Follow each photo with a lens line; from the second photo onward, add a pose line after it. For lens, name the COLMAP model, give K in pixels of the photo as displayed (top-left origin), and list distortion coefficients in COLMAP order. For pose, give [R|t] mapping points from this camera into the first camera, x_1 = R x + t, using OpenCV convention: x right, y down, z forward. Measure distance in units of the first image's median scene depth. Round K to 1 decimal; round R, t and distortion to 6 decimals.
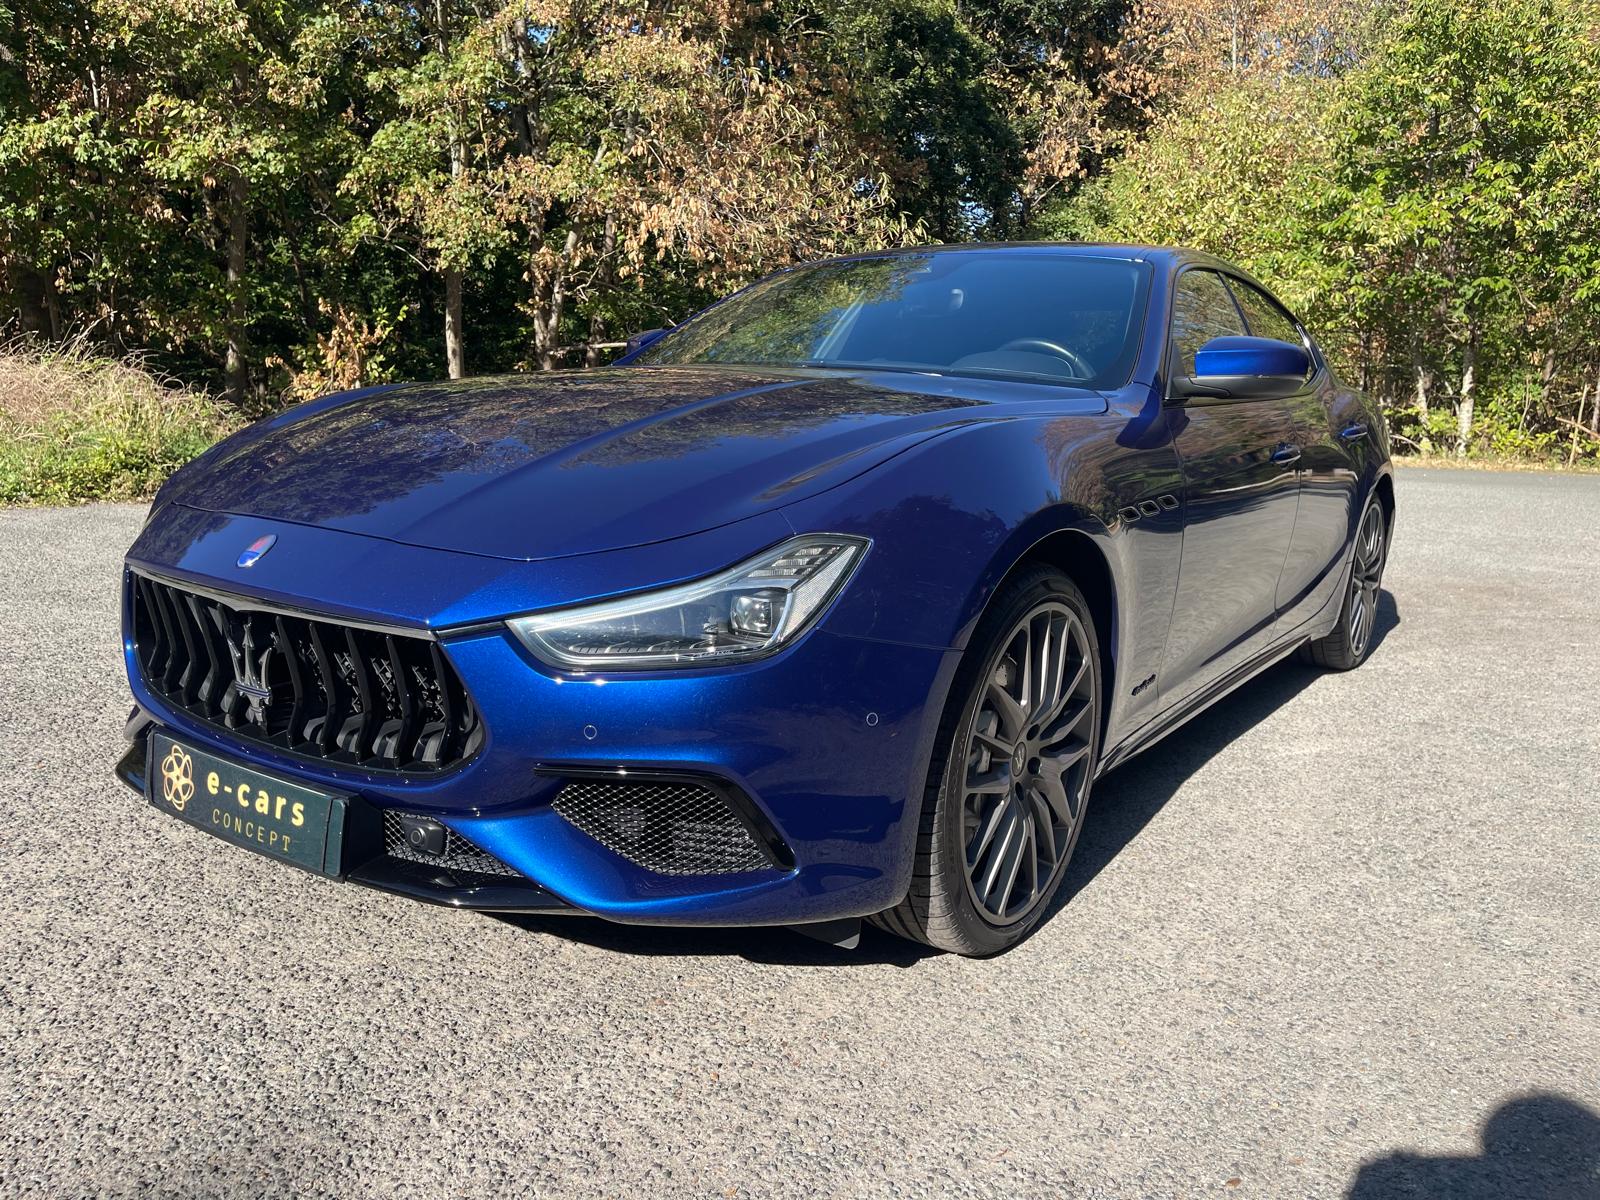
lens RADIAL K [[1211.7, 0, 797.8], [0, 1211.7, 601.5], [0, 0, 1]] dist [0.065469, -0.099242]
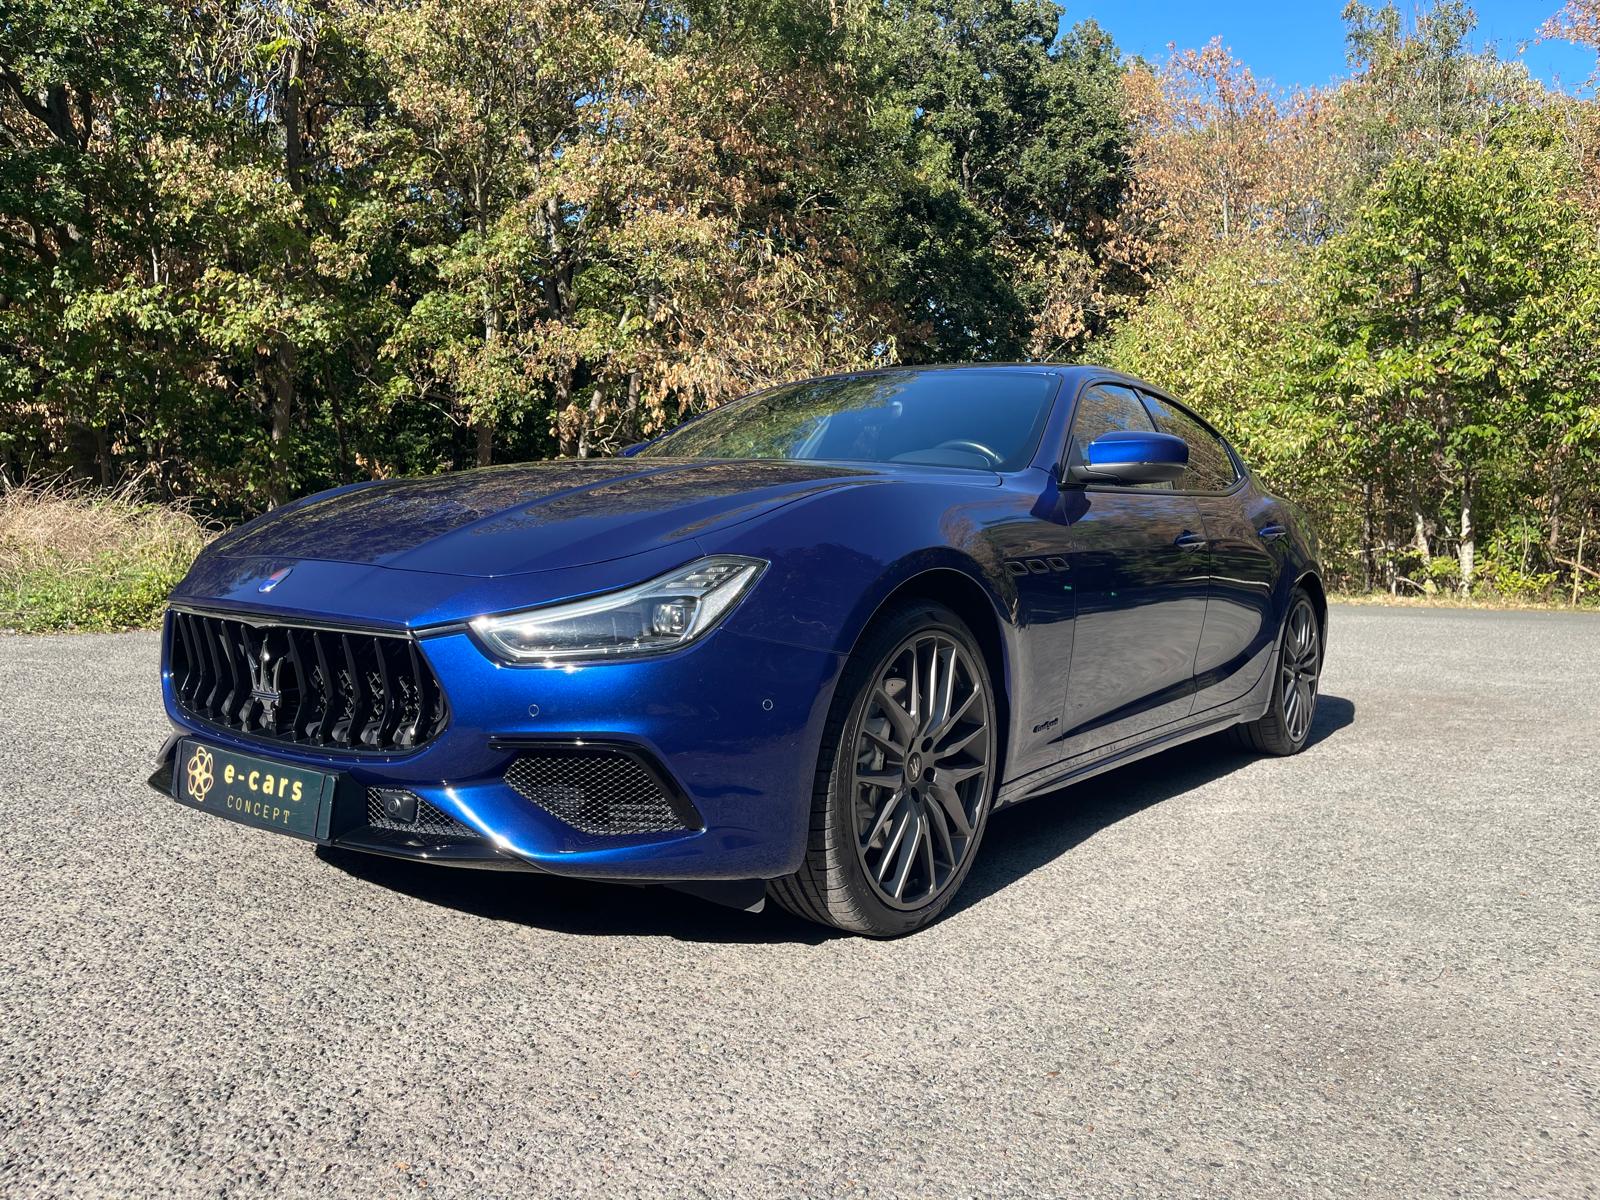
lens RADIAL K [[1211.7, 0, 796.3], [0, 1211.7, 601.8], [0, 0, 1]] dist [0.065469, -0.099242]
pose [[0.999741, -0.004901, -0.022245, 0.023532], [0.002046, 0.991952, -0.126598, 0.029641], [0.022686, 0.126520, 0.991705, -0.044185]]
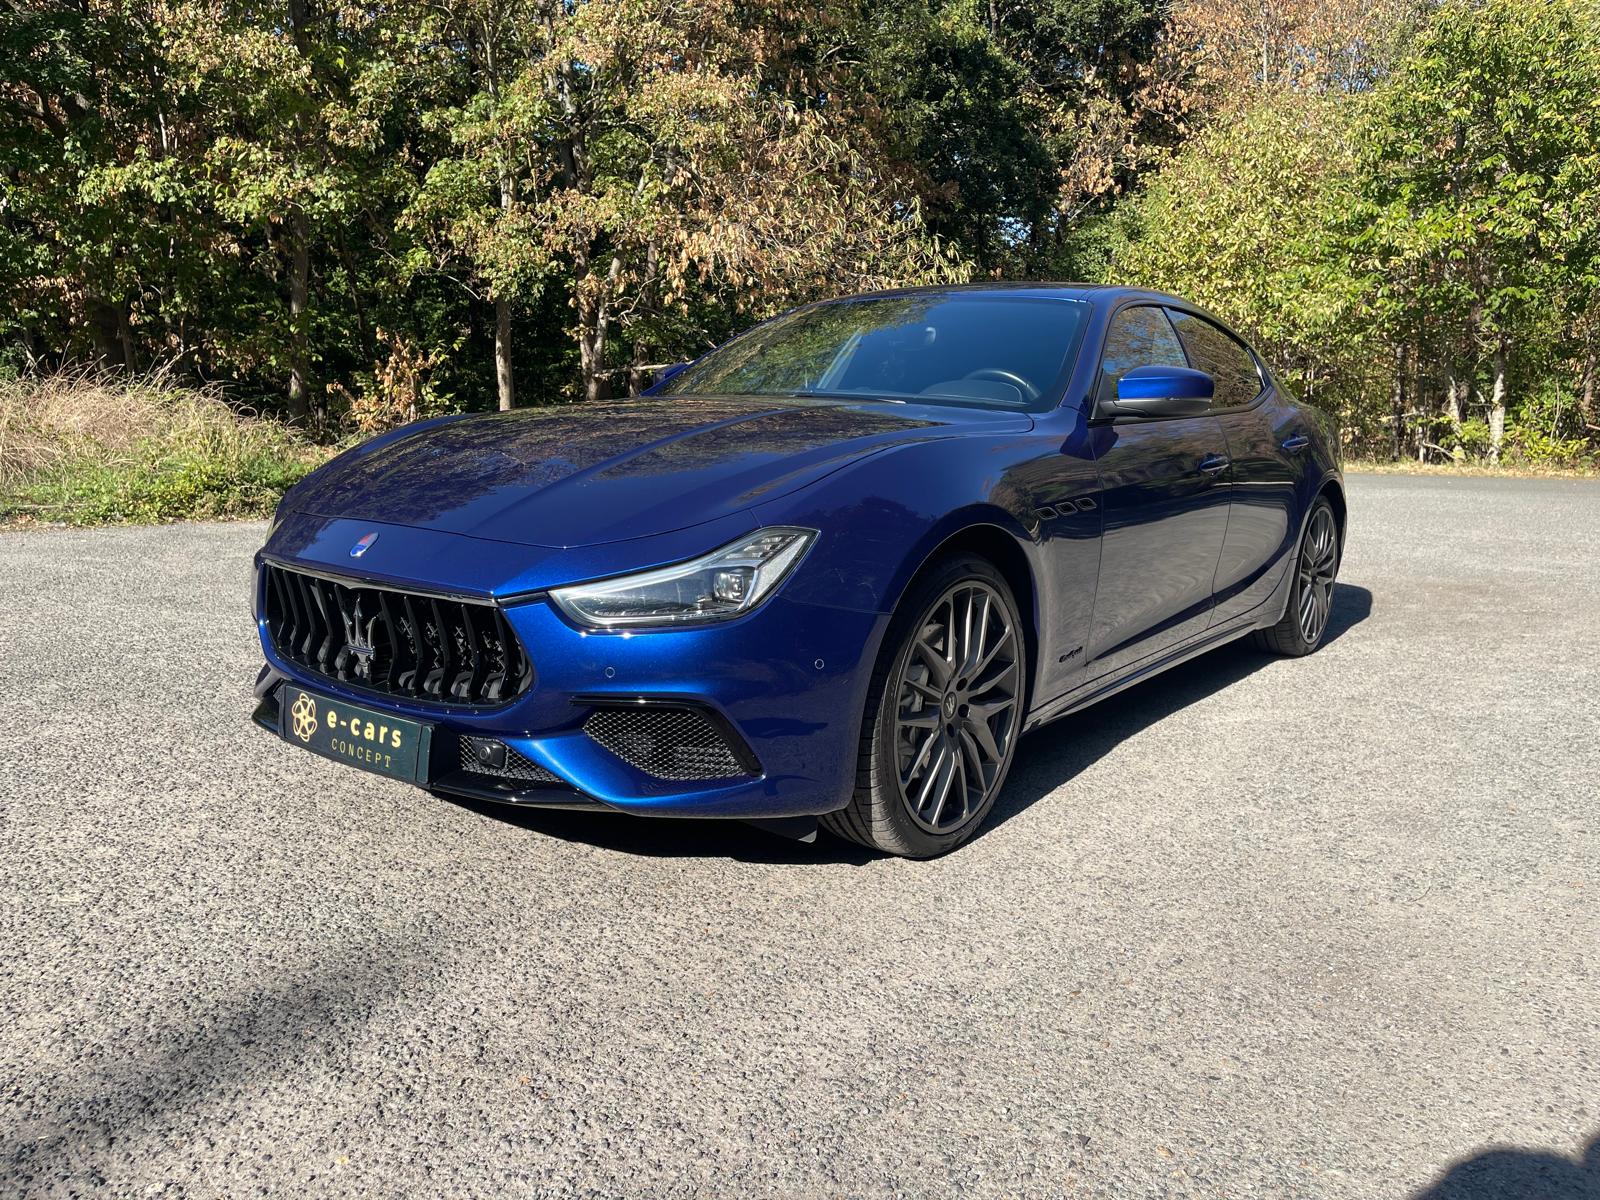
lens RADIAL K [[1211.7, 0, 795.2], [0, 1211.7, 602.4], [0, 0, 1]] dist [0.065469, -0.099242]
pose [[0.999146, -0.007715, -0.040583, 0.017882], [0.007209, 0.999895, -0.012610, 0.009131], [0.040676, 0.012307, 0.999097, -0.068274]]
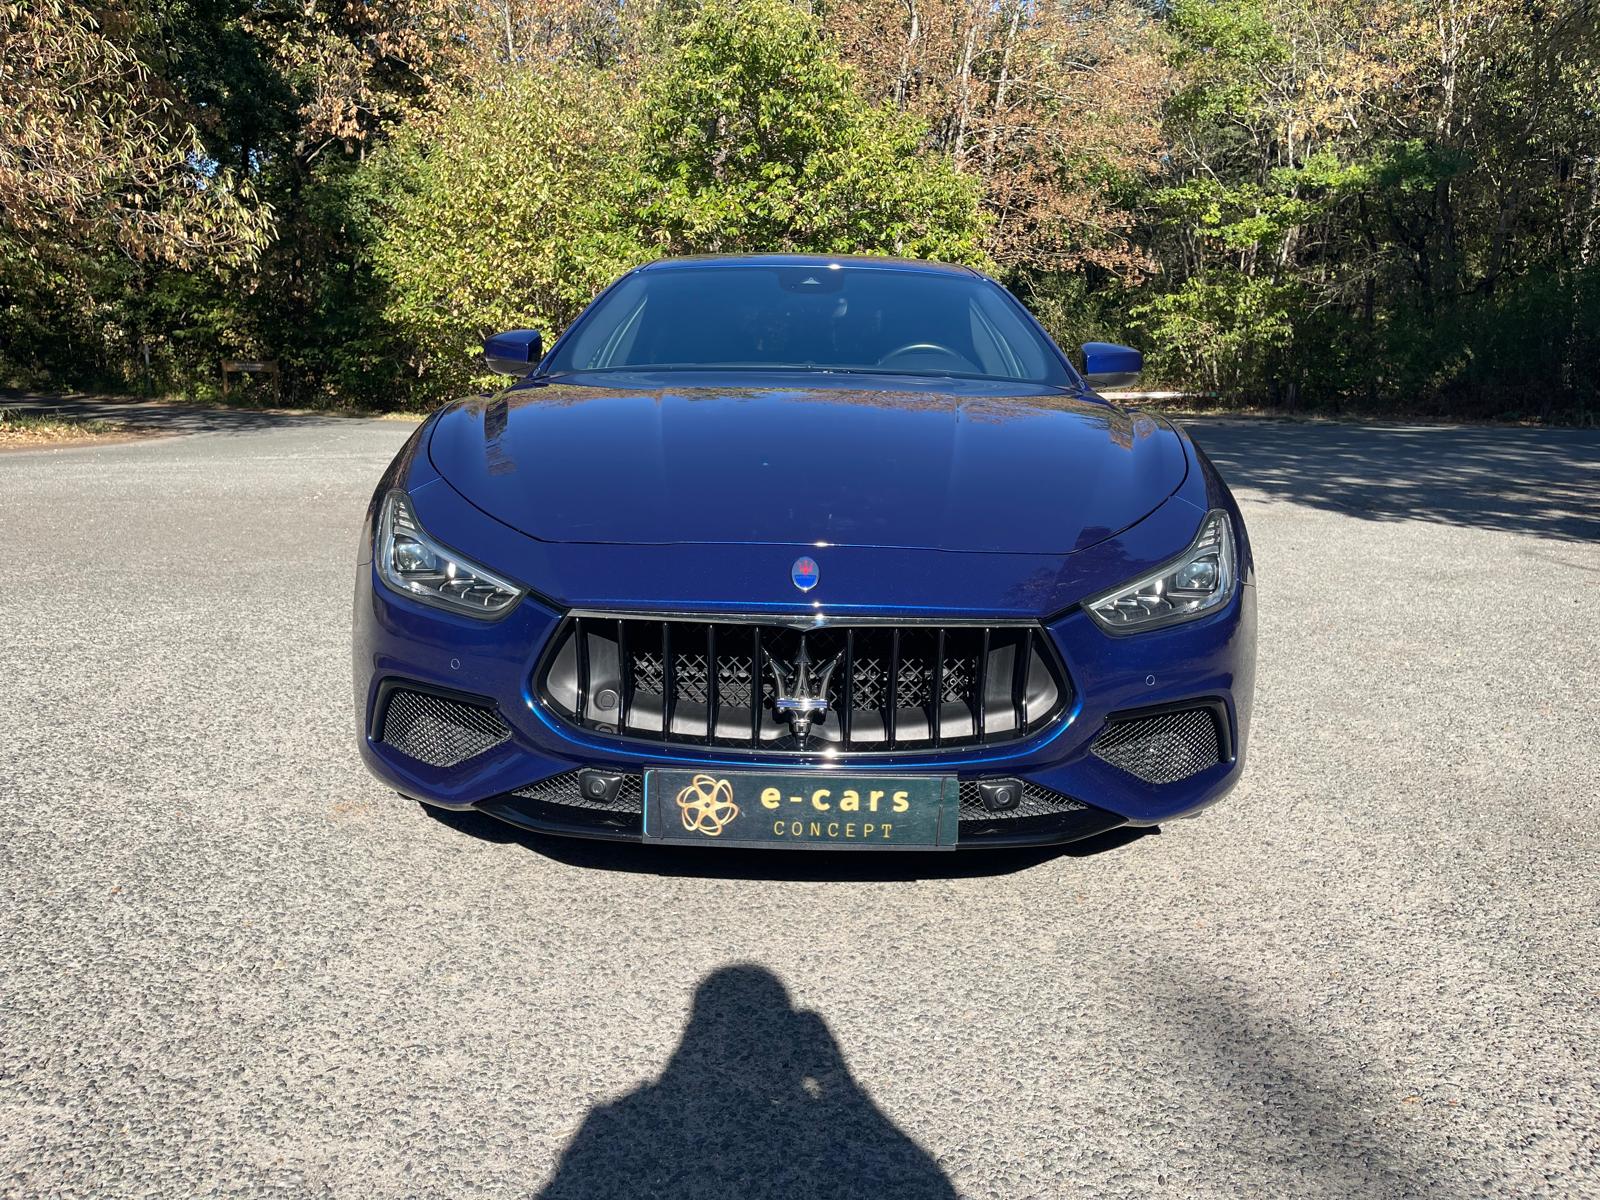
lens RADIAL K [[1211.7, 0, 793.9], [0, 1211.7, 605.6], [0, 0, 1]] dist [0.065469, -0.099242]
pose [[0.827474, -0.125224, 0.547363, -0.224026], [0.108873, 0.992096, 0.062381, -0.017489], [-0.550849, 0.007975, 0.834567, 0.025941]]
